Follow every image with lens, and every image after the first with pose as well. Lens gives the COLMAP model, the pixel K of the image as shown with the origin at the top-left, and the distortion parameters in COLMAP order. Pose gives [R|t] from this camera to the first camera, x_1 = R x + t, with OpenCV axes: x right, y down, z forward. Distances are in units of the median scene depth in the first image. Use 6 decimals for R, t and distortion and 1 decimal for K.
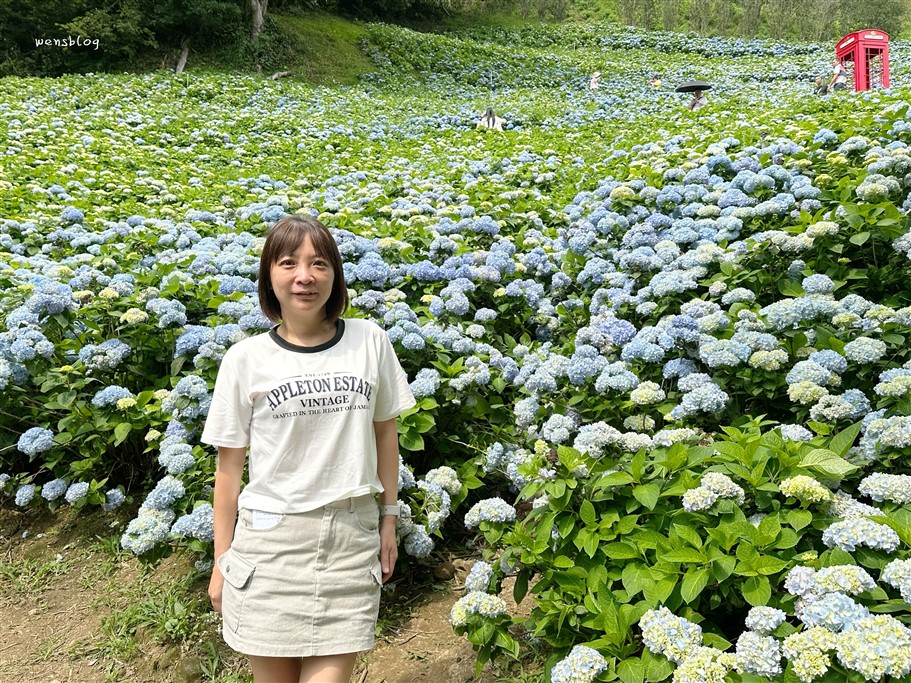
lens RADIAL K [[774.9, 0, 456.9], [0, 774.9, 345.0], [0, 0, 1]] dist [0.037664, -0.028143]
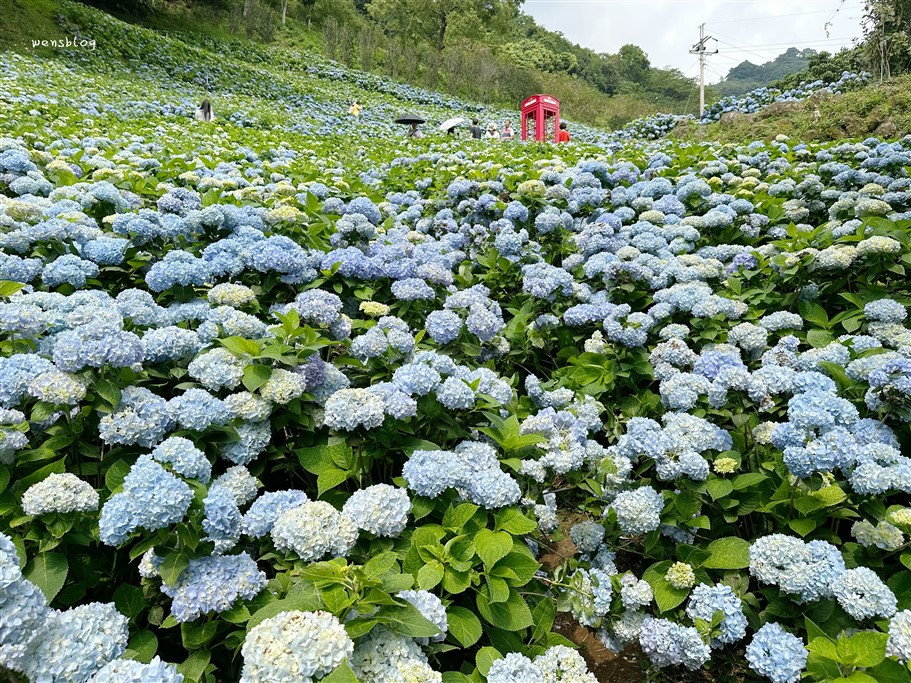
lens RADIAL K [[659.8, 0, 456.2], [0, 659.8, 342.3], [0, 0, 1]] dist [0.021830, -0.022872]
pose [[0.901125, 0.018053, 0.433184, -0.048586], [-0.019230, 0.999814, -0.001665, -0.007695], [-0.433134, -0.006830, 0.901304, 0.116610]]
